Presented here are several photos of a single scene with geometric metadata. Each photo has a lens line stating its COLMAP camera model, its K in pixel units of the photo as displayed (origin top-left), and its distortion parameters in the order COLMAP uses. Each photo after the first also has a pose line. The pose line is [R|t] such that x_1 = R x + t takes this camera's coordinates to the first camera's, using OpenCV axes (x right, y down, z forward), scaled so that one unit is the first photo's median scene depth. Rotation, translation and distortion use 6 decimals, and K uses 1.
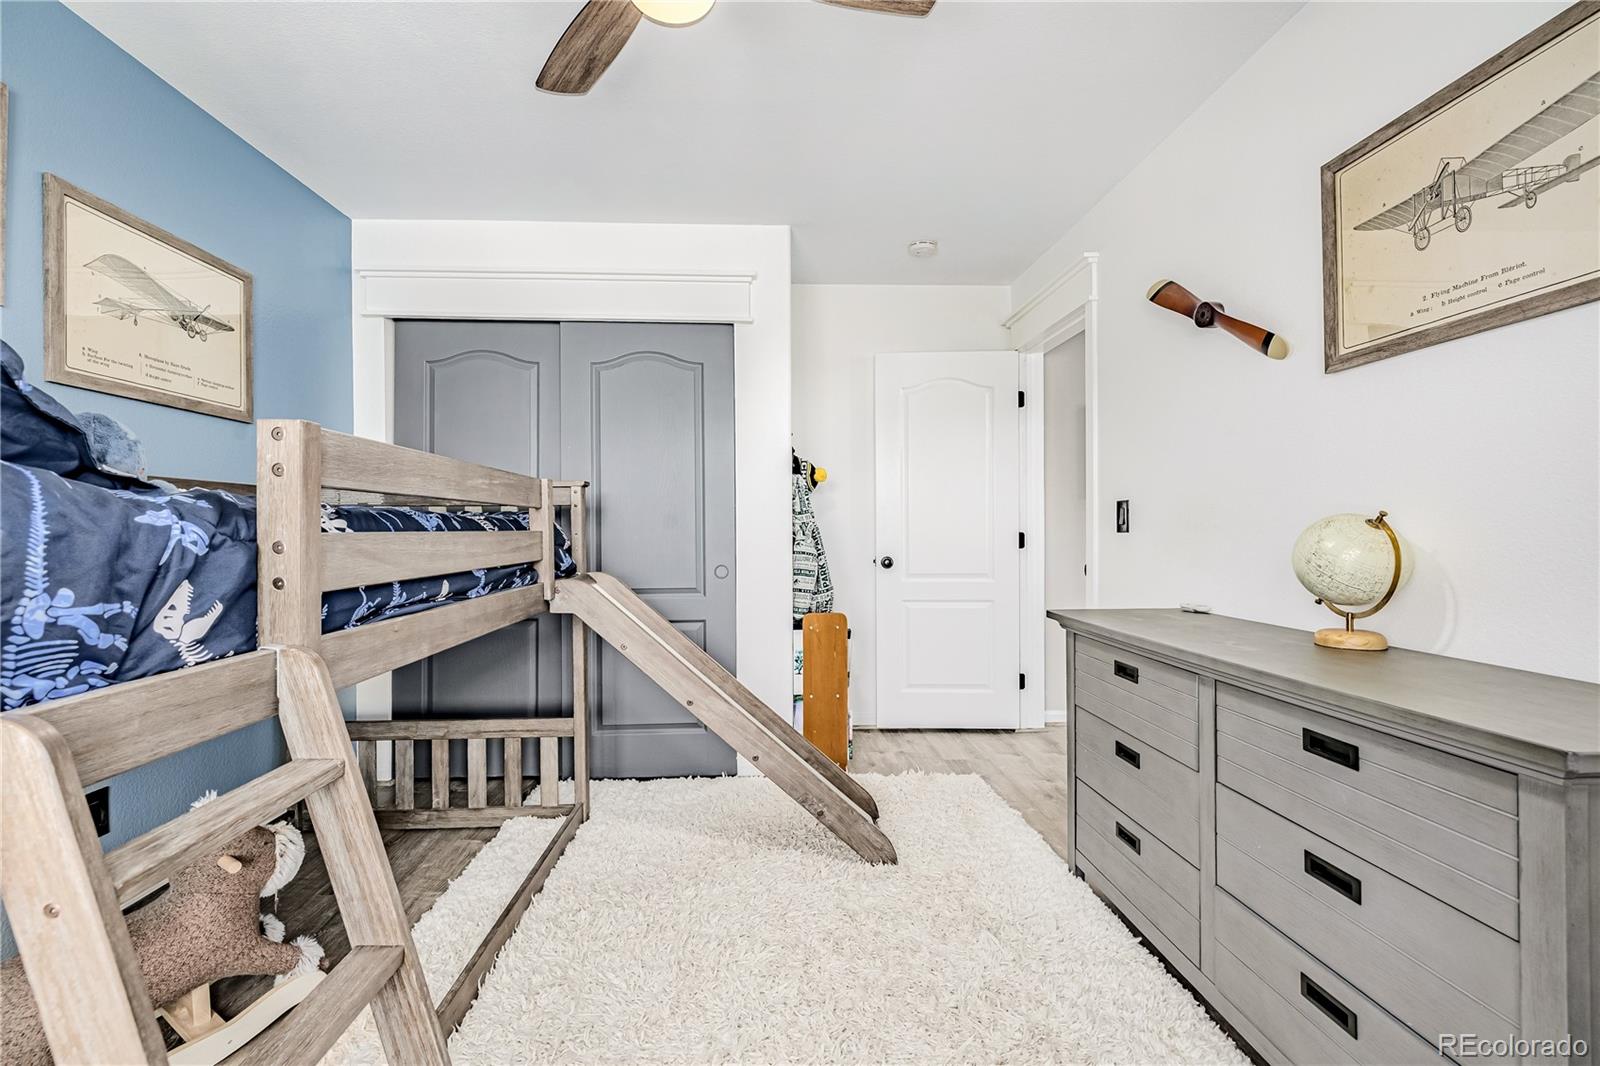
lens RADIAL K [[680.5, 0, 796.1], [0, 680.5, 528.8], [0, 0, 1]] dist [0.002792, 0.000358]
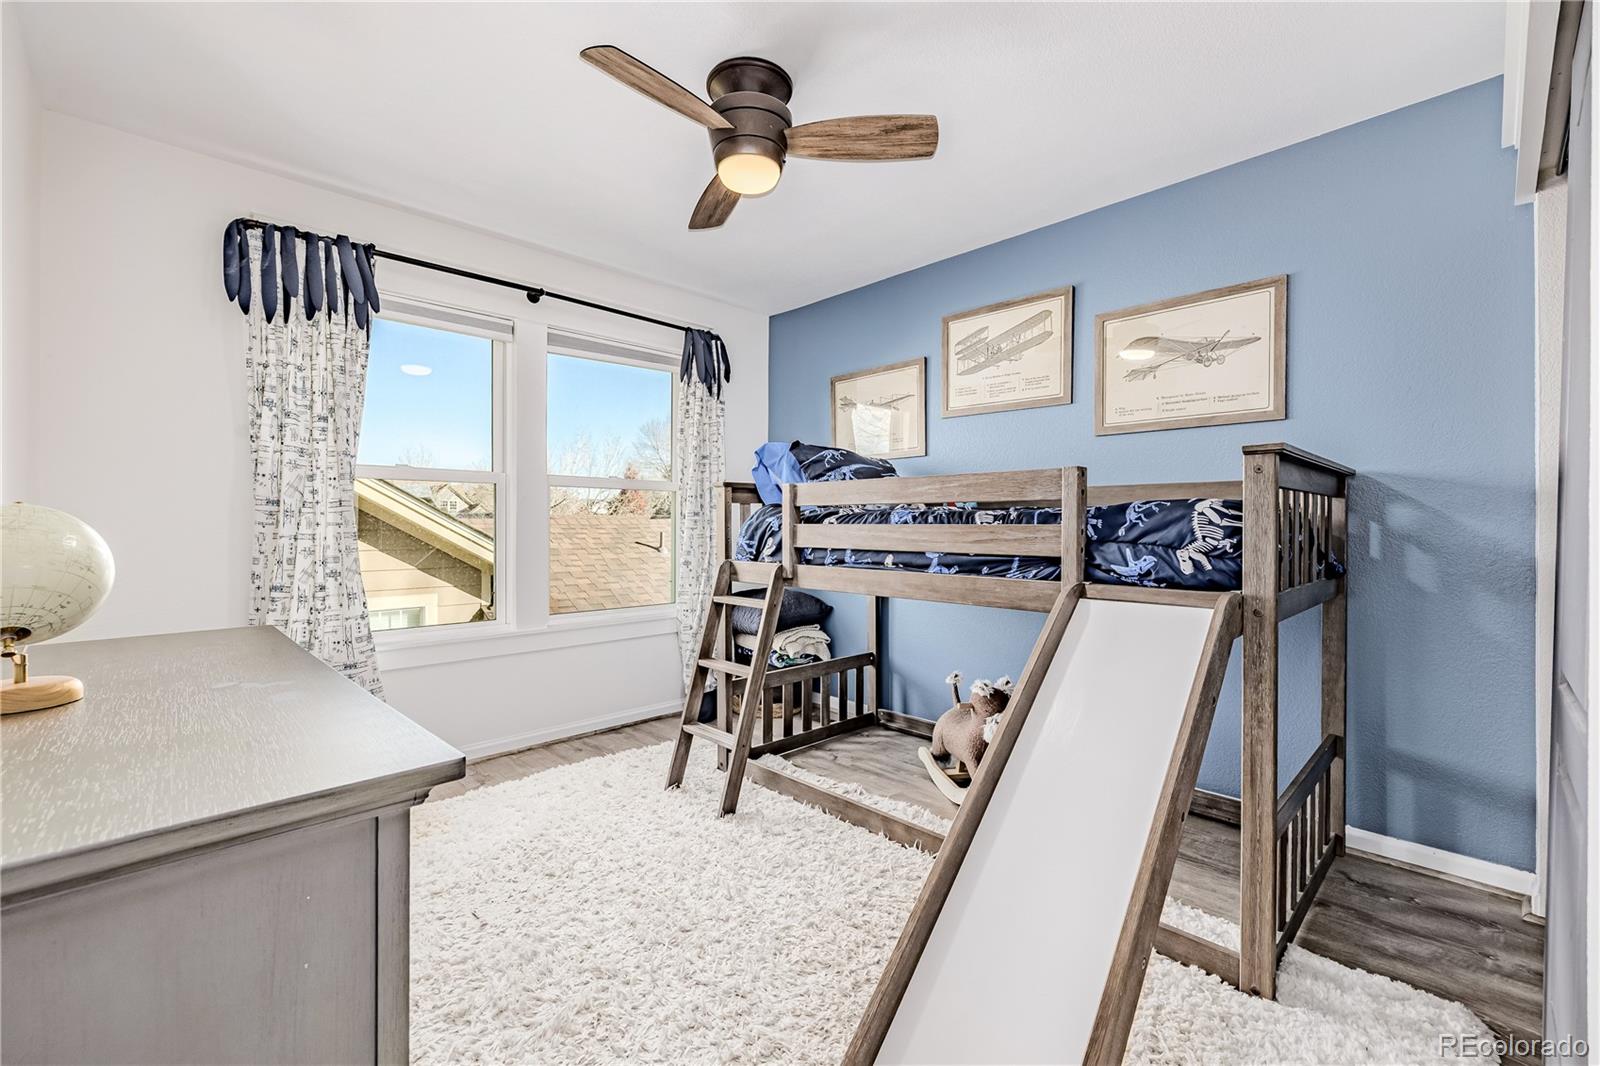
lens RADIAL K [[680.5, 0, 795.4], [0, 680.5, 529.3], [0, 0, 1]] dist [0.002792, 0.000358]
pose [[-0.750227, 0.010730, -0.661093, 0.622442], [0.002512, 0.999907, 0.013379, -0.004066], [0.661175, 0.008377, -0.750185, 1.800332]]
